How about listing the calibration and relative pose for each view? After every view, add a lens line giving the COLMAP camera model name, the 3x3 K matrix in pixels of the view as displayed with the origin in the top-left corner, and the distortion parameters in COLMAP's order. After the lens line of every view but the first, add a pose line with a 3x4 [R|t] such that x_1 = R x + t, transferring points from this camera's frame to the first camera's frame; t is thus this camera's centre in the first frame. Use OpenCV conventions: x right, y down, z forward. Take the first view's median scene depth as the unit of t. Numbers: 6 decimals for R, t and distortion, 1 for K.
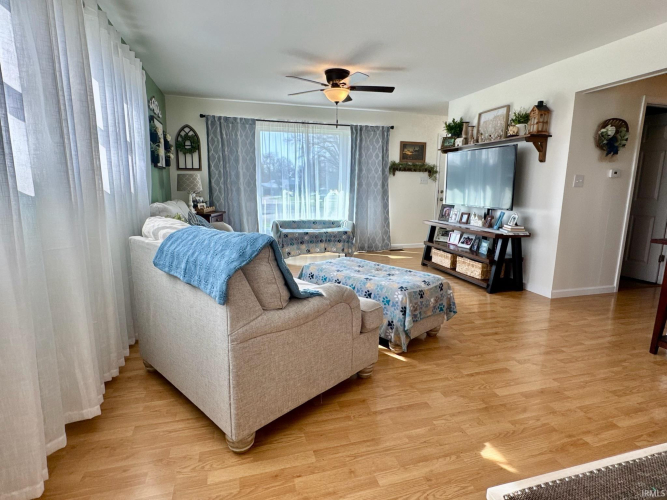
lens RADIAL K [[360.3, 0, 334.0], [0, 360.3, 248.6], [0, 0, 1]] dist [-0.001890, 0.003208]
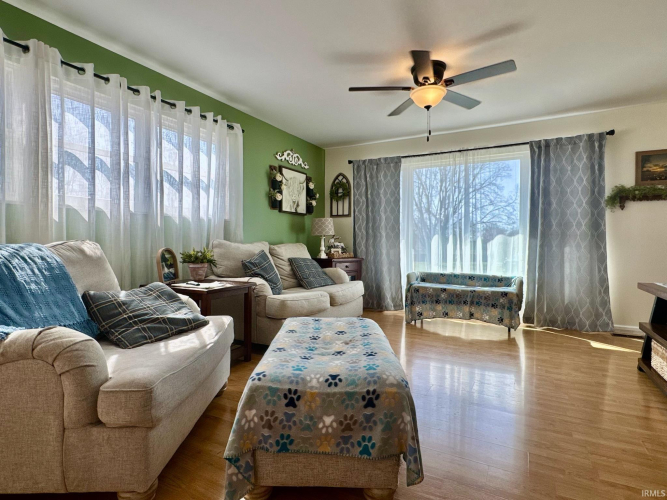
lens RADIAL K [[360.3, 0, 333.6], [0, 360.3, 248.7], [0, 0, 1]] dist [-0.001890, 0.003208]
pose [[0.713265, 0.003607, -0.700885, 0.281111], [-0.120296, 0.985778, -0.117348, -0.010835], [0.690494, 0.168014, 0.703555, 0.294876]]
